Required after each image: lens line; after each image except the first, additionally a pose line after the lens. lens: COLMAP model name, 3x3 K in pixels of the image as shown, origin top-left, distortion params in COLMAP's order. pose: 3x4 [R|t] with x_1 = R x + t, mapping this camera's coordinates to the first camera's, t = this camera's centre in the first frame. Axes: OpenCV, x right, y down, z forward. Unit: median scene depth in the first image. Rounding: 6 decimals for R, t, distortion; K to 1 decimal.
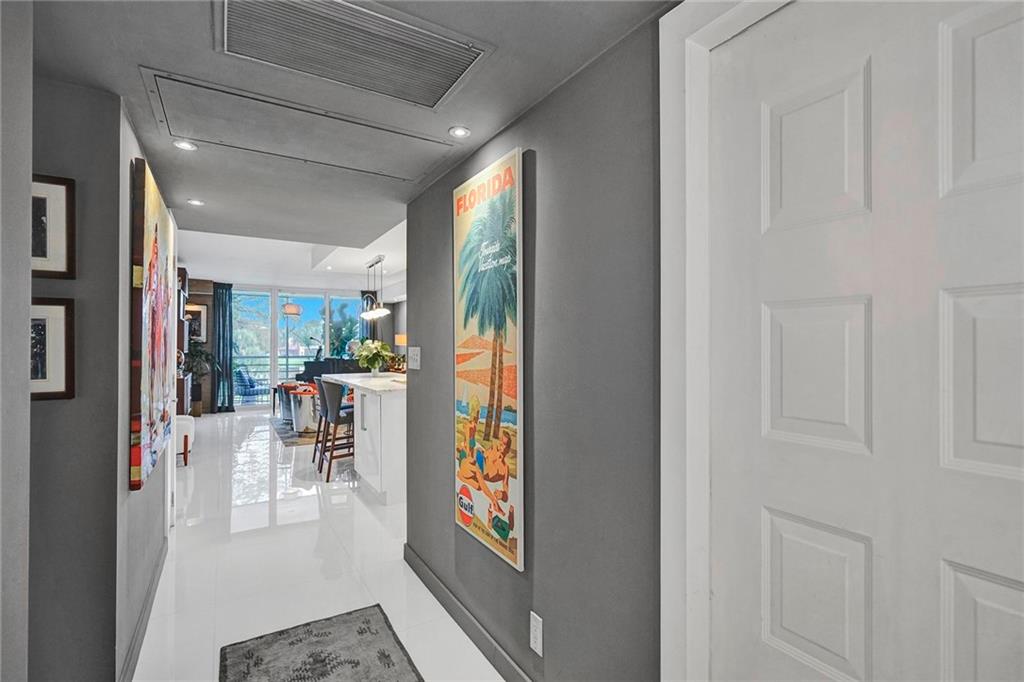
lens RADIAL K [[460.0, 0, 505.6], [0, 460.0, 342.6], [0, 0, 1]] dist [-0.003504, 0.002120]
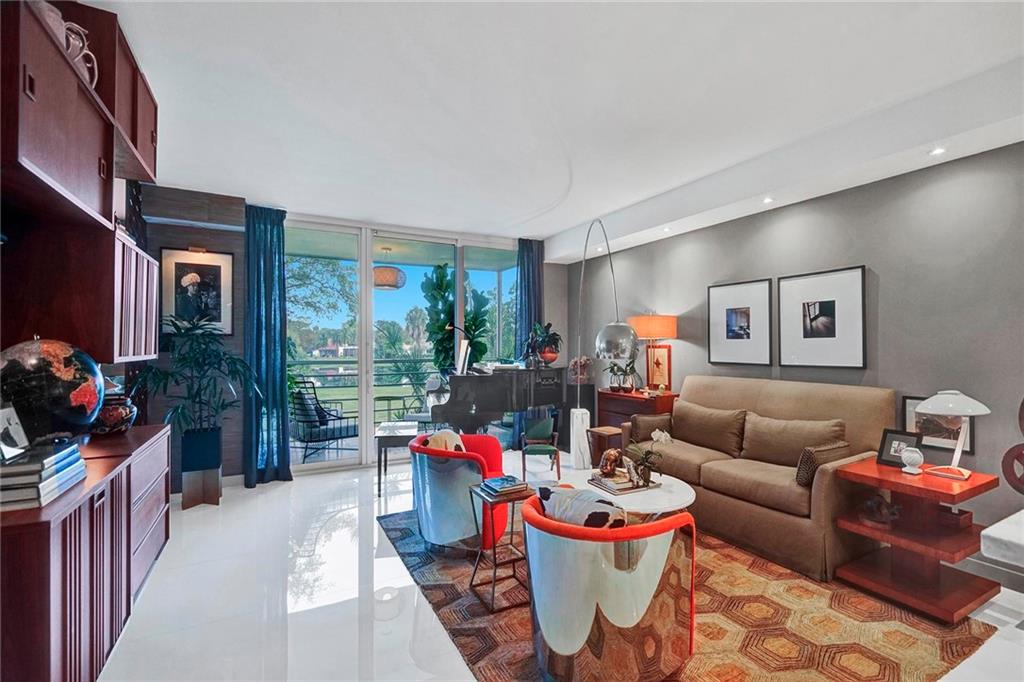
lens RADIAL K [[460.0, 0, 515.5], [0, 460.0, 344.6], [0, 0, 1]] dist [-0.003504, 0.002120]
pose [[0.997969, -0.003705, -0.063592, -0.341430], [0.004025, 0.999980, 0.004898, 0.008552], [0.063573, -0.005144, 0.997964, 0.563626]]
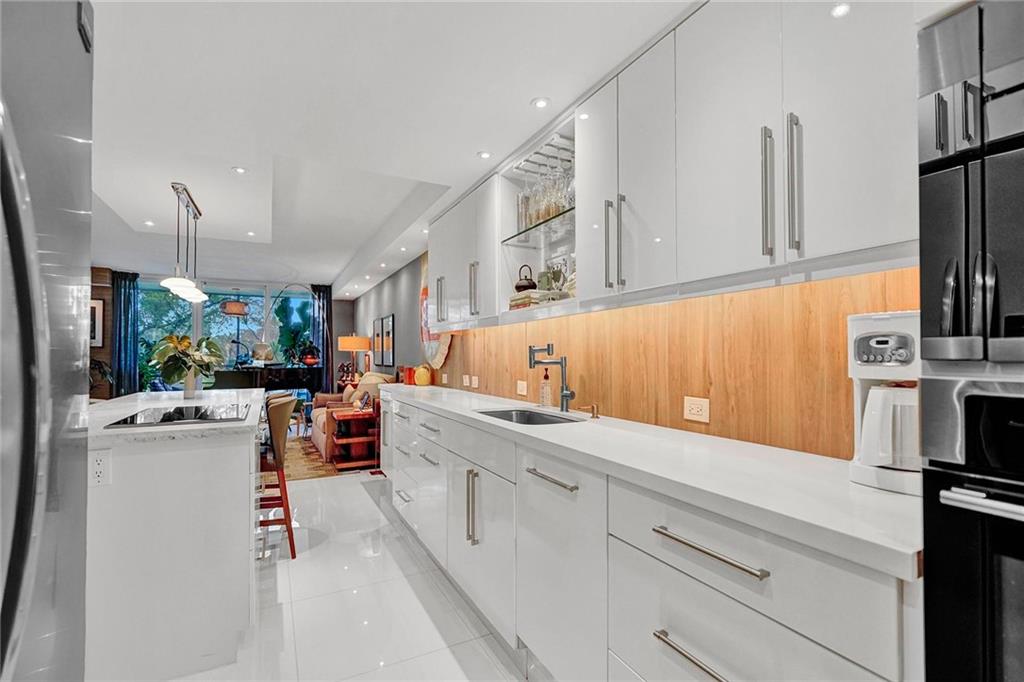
lens RADIAL K [[460.0, 0, 507.7], [0, 460.0, 348.9], [0, 0, 1]] dist [-0.003504, 0.002120]
pose [[0.997275, -0.000397, -0.073772, 0.106645], [-0.000241, 0.999963, -0.008639, 0.010413], [0.073773, 0.008634, 0.997238, 0.263253]]
